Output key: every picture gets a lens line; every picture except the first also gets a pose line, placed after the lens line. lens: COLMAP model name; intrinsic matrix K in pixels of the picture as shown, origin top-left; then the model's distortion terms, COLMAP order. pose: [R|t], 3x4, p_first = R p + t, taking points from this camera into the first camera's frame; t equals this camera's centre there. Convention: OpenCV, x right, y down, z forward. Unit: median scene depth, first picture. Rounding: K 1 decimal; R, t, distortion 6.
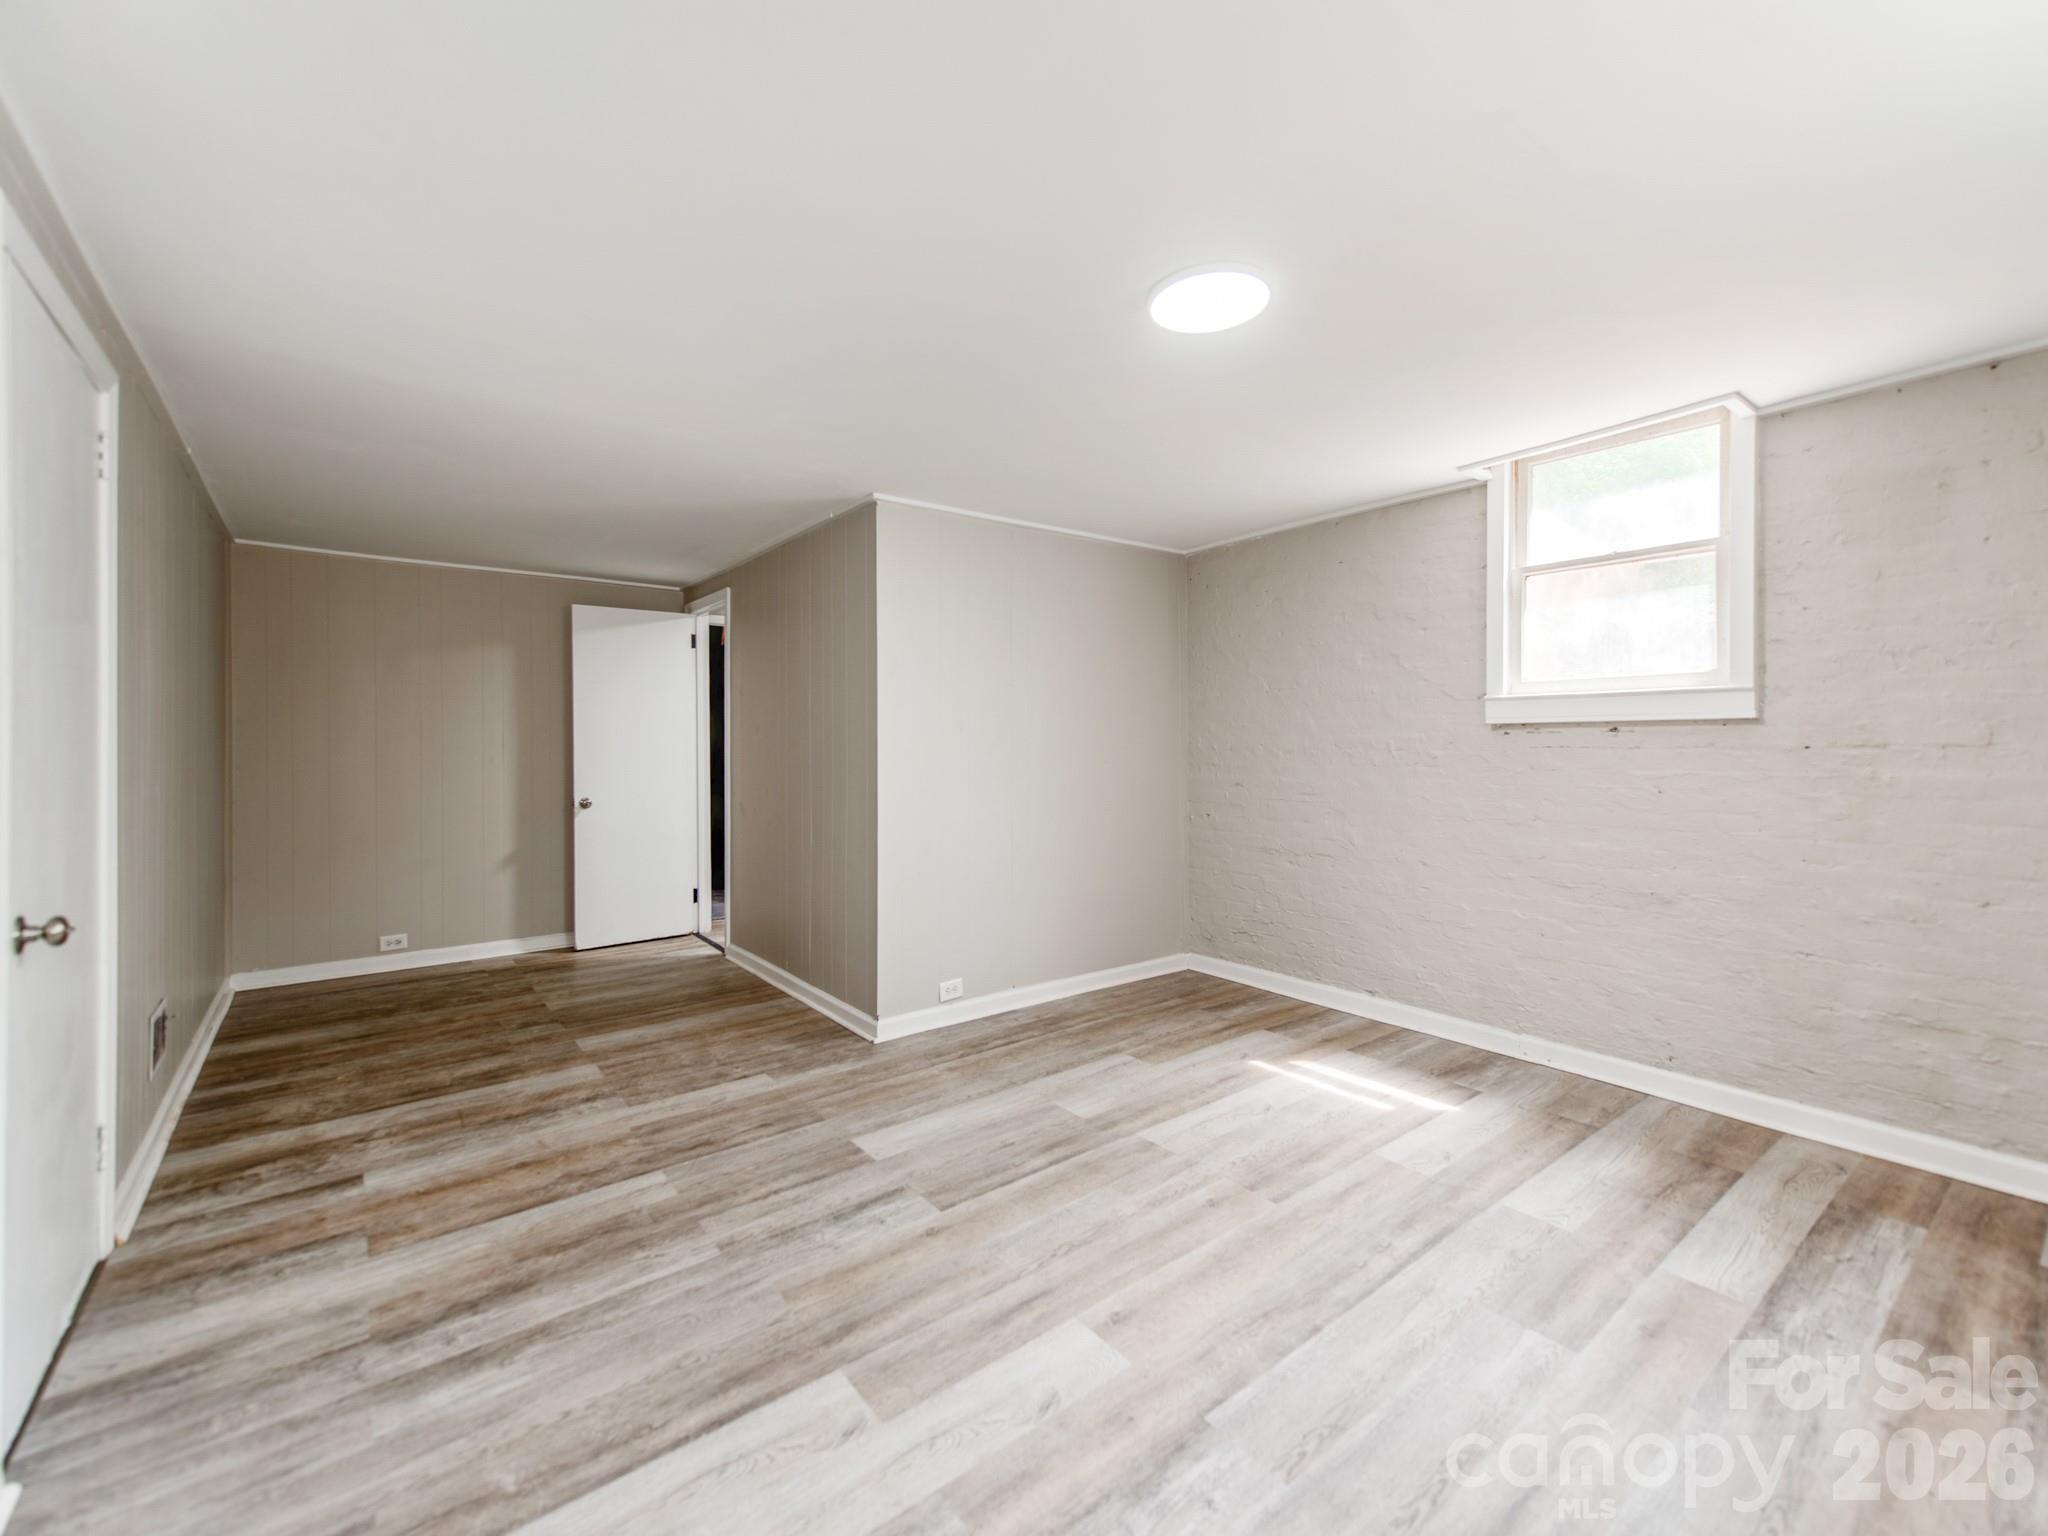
lens RADIAL K [[855.8, 0, 1029.3], [0, 855.8, 752.2], [0, 0, 1]] dist [0.021826, -0.000771]
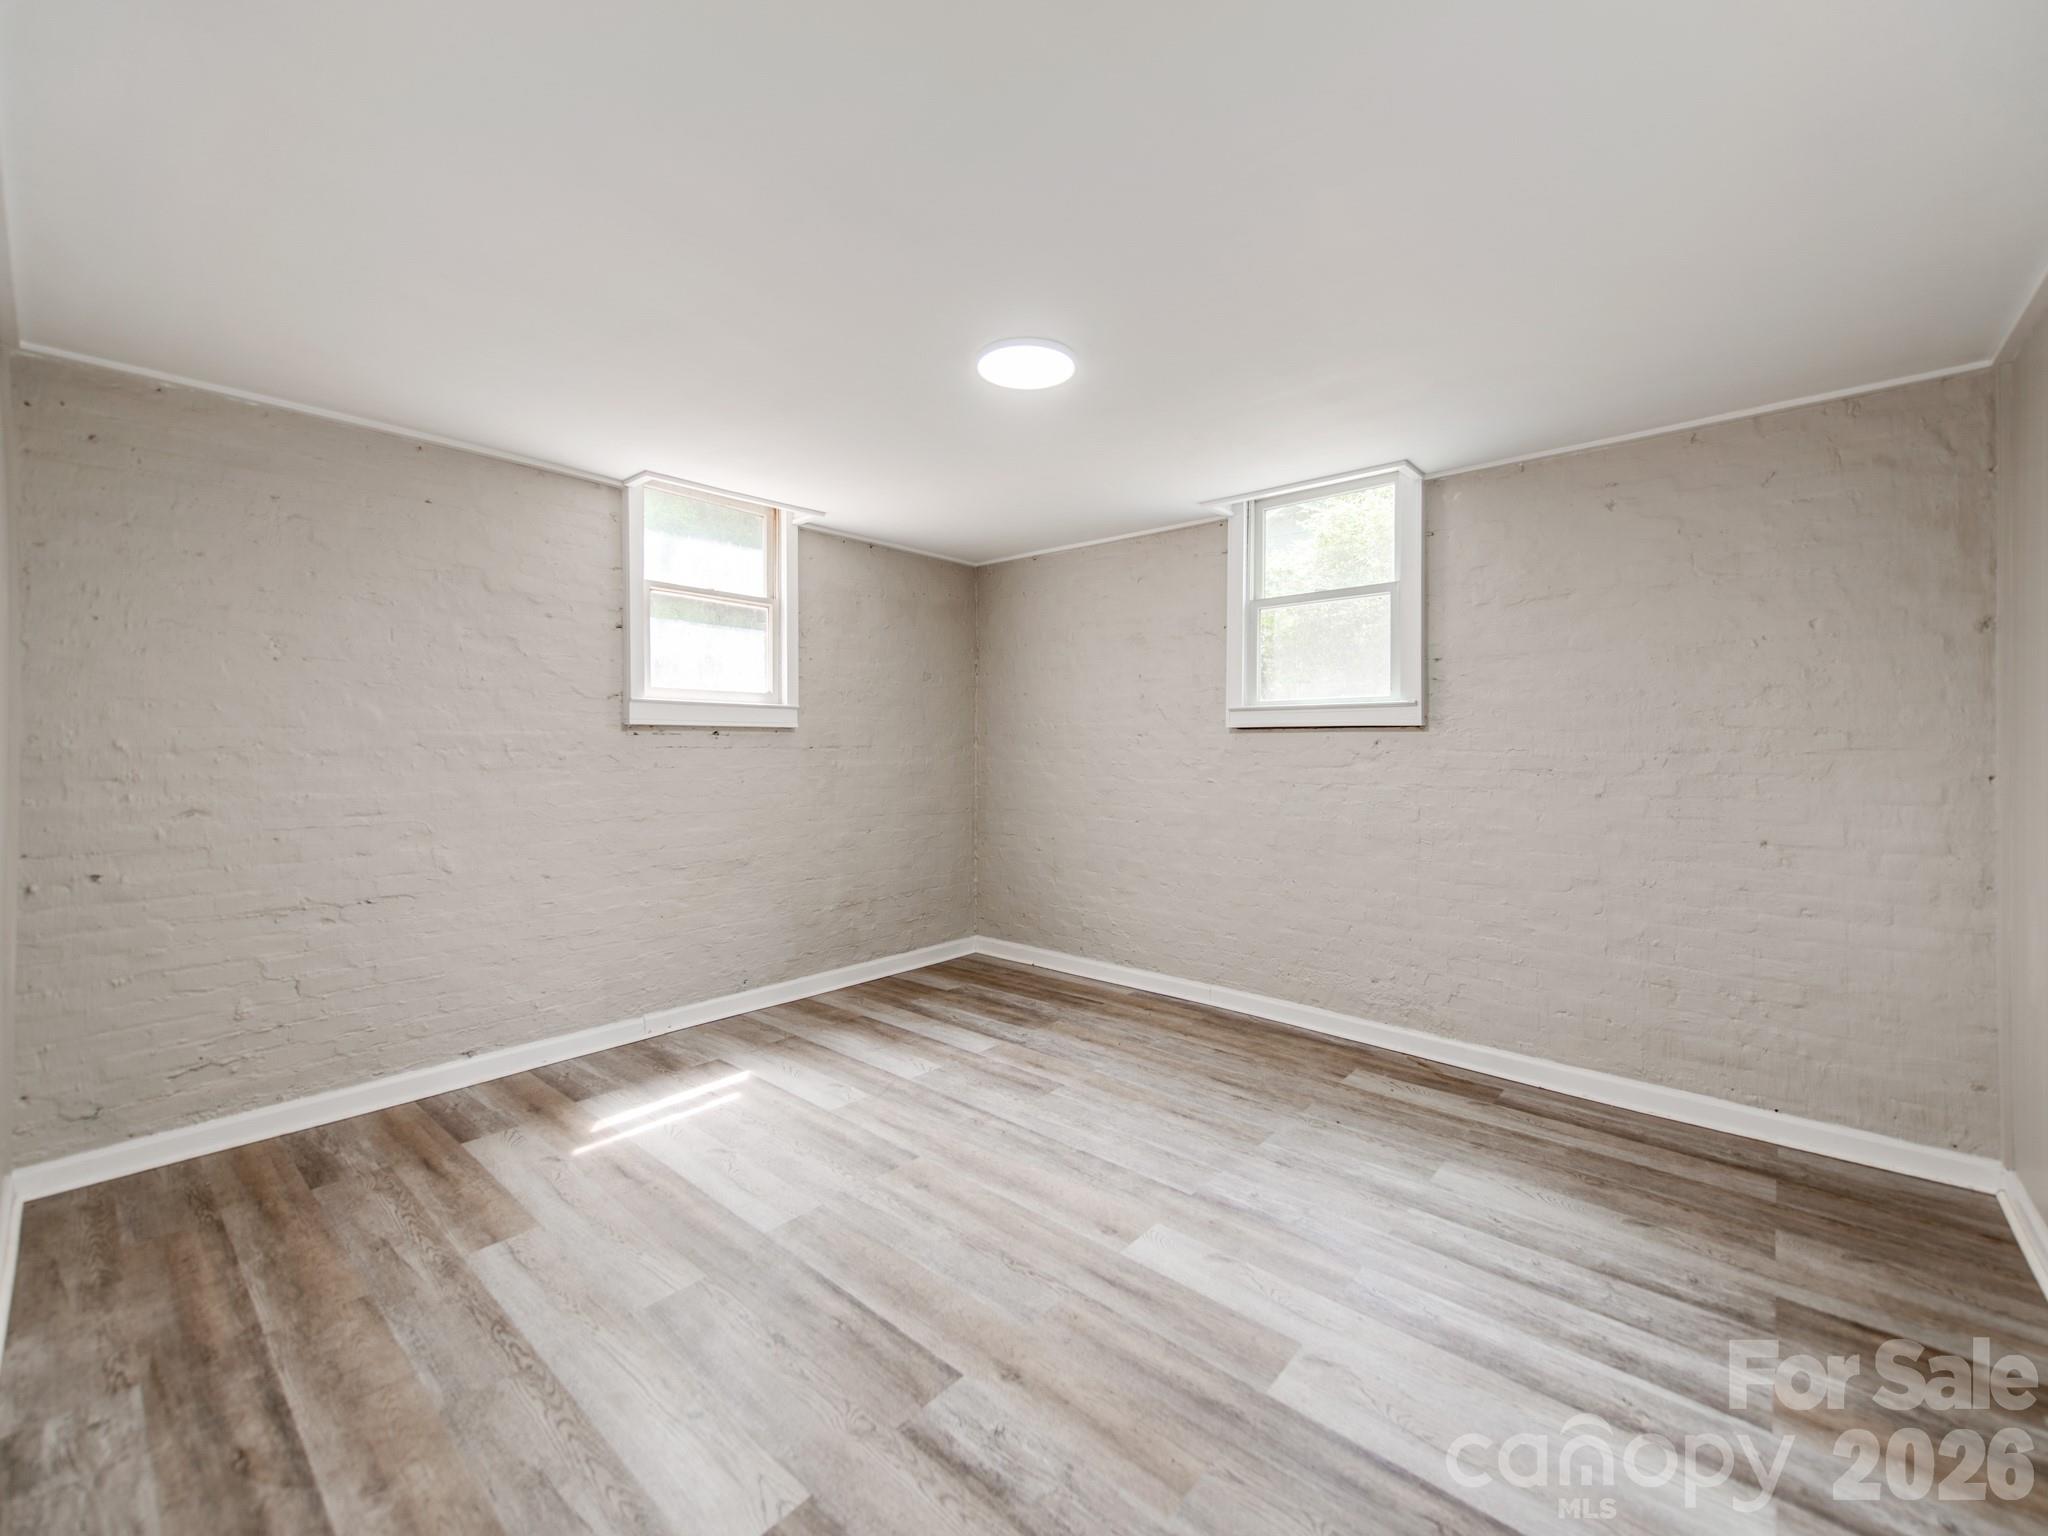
lens RADIAL K [[855.8, 0, 1029.3], [0, 855.8, 752.2], [0, 0, 1]] dist [0.021826, -0.000771]
pose [[-0.188029, -0.003172, 0.982158, -0.650157], [0.008262, 0.999954, 0.004811, -0.000909], [-0.982129, 0.009019, -0.187994, 0.838556]]
